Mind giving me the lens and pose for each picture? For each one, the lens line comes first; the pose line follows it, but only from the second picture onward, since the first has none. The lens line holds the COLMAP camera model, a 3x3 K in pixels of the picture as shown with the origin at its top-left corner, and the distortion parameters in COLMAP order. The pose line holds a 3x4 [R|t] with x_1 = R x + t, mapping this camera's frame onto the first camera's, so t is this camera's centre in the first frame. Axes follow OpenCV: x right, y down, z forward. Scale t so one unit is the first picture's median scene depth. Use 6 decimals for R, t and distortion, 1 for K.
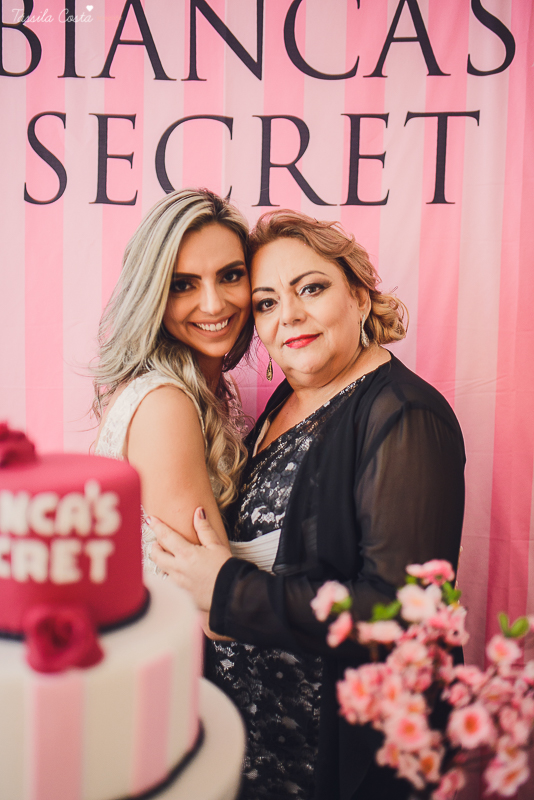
lens RADIAL K [[747.3, 0, 262.1], [0, 747.3, 393.8], [0, 0, 1]] dist [-0.019789, 0.000000]
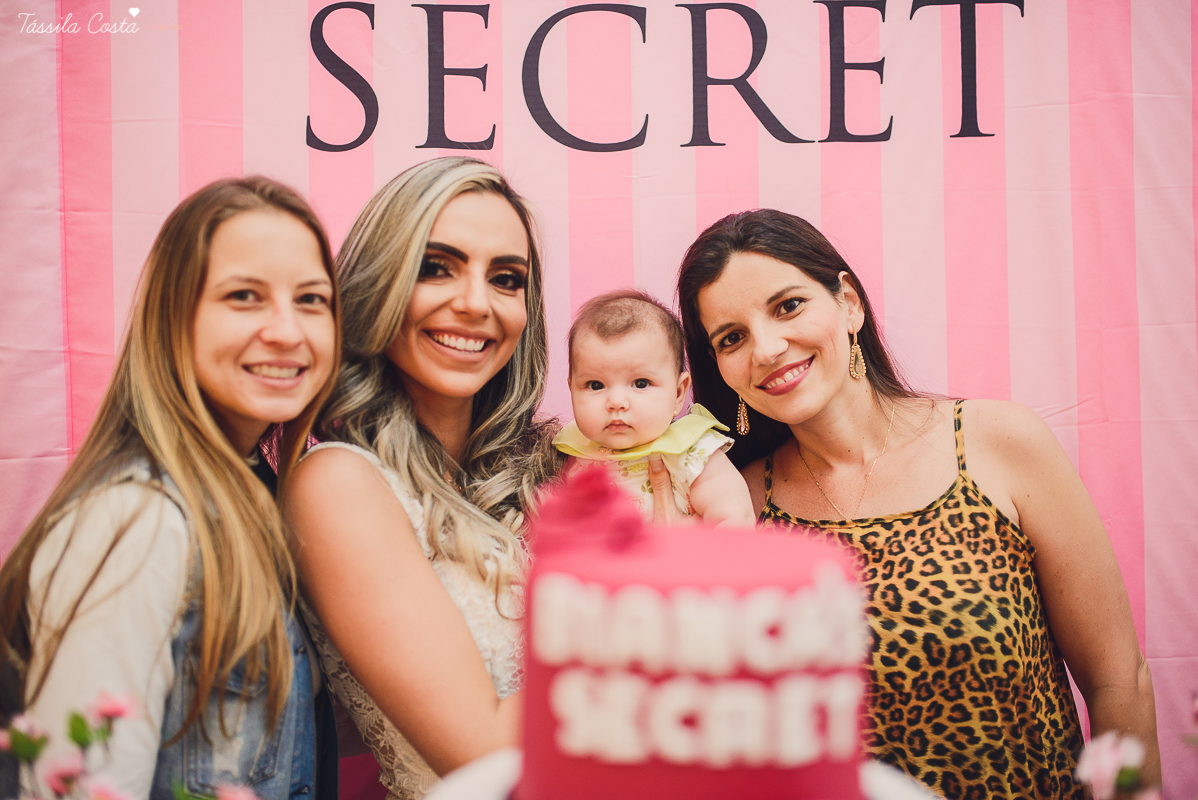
lens RADIAL K [[1119.0, 0, 589.3], [0, 1119.0, 392.6], [0, 0, 1]] dist [-0.019789, 0.000000]
pose [[0.995126, -0.041424, 0.089494, -0.184563], [0.047904, 0.996288, -0.071521, 0.018572], [-0.086199, 0.075460, 0.993416, 0.090241]]
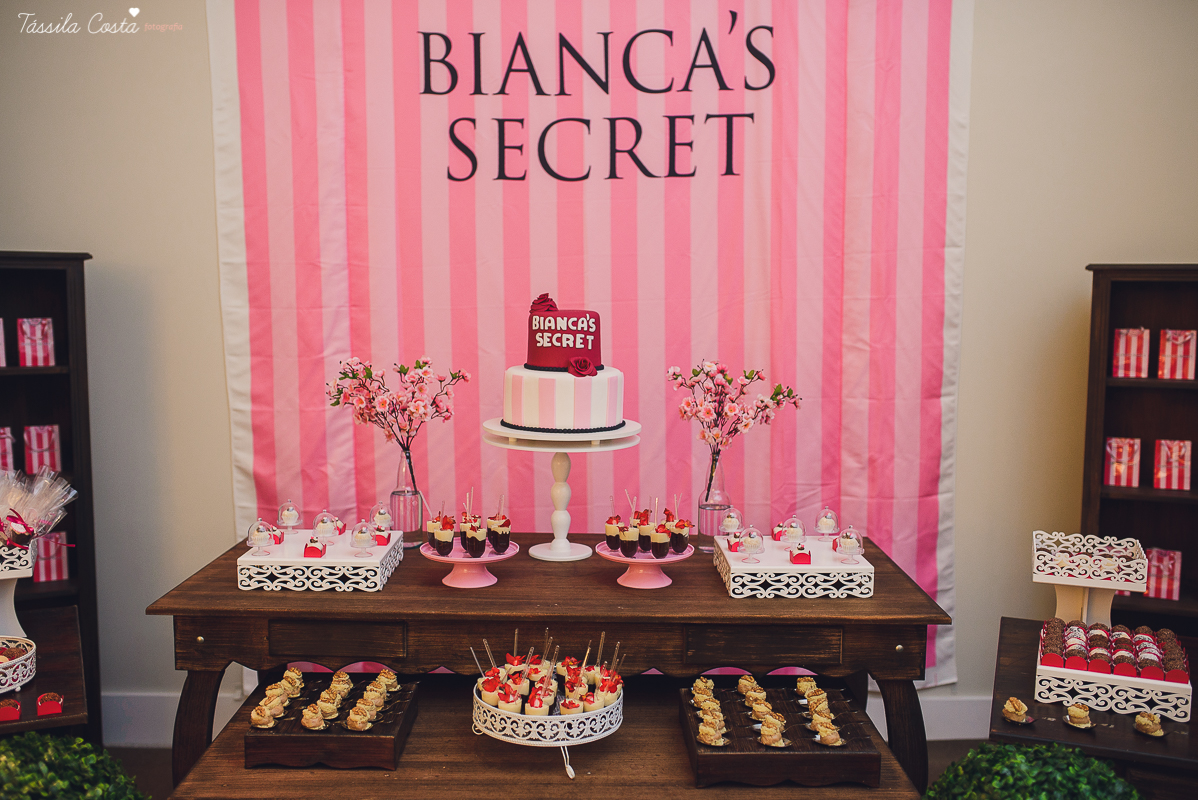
lens RADIAL K [[1119.0, 0, 584.9], [0, 1119.0, 404.7], [0, 0, 1]] dist [-0.019789, 0.000000]
pose [[0.998044, -0.035503, 0.051453, -0.184311], [0.034339, 0.999138, 0.023334, 0.144008], [-0.052237, -0.021522, 0.998403, -1.236987]]
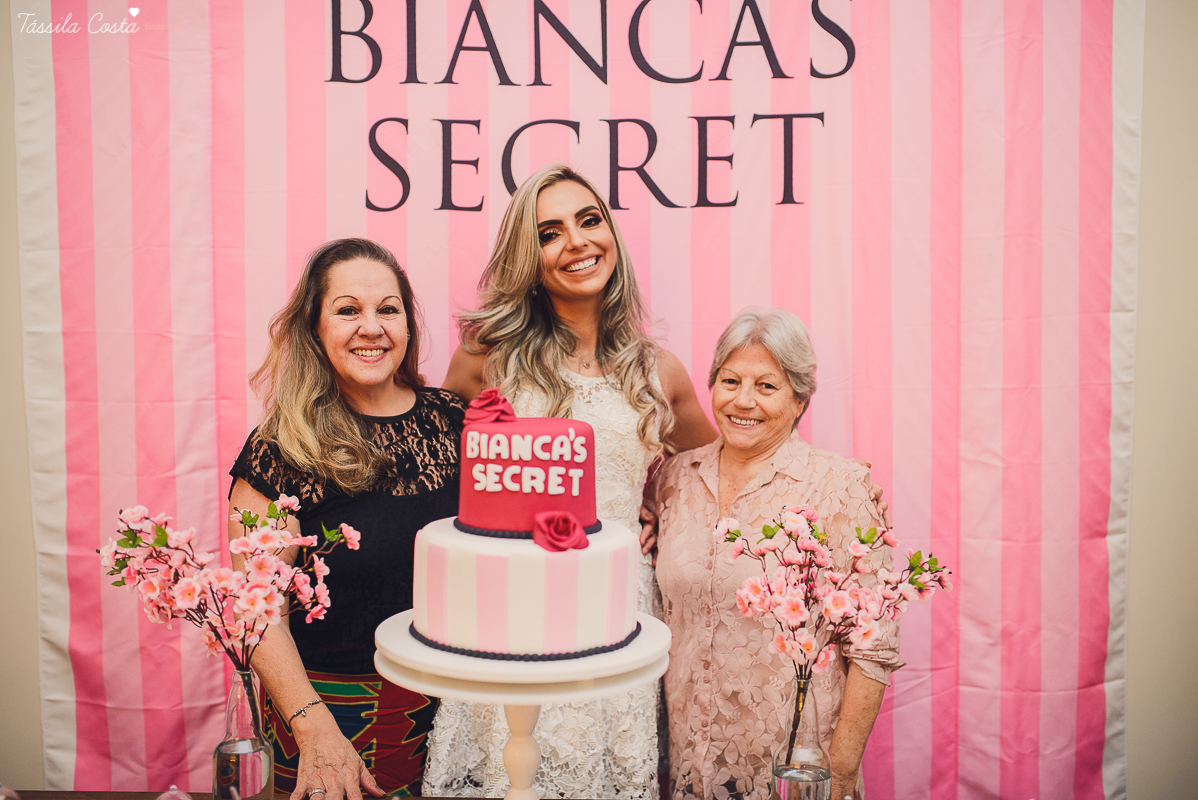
lens RADIAL K [[1119.0, 0, 589.2], [0, 1119.0, 396.8], [0, 0, 1]] dist [-0.019789, 0.000000]
pose [[0.997563, -0.030307, 0.062840, -0.131261], [0.033348, 0.998294, -0.047917, 0.066933], [-0.061280, 0.049896, 0.996873, -0.467031]]
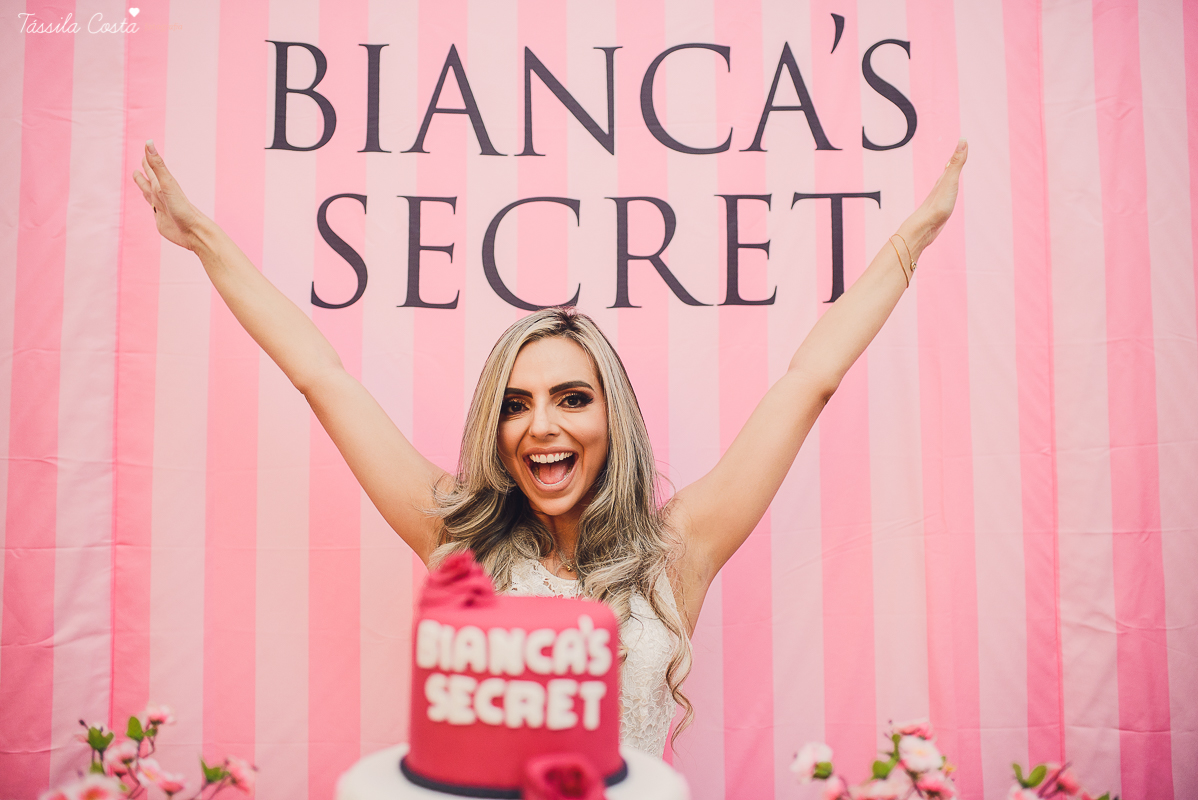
lens RADIAL K [[1119.0, 0, 590.0], [0, 1119.0, 408.6], [0, 0, 1]] dist [-0.019789, 0.000000]
pose [[0.996392, -0.019486, 0.082606, -0.132261], [0.031512, 0.988652, -0.146881, 0.028065], [-0.078806, 0.148954, 0.985699, -0.153138]]
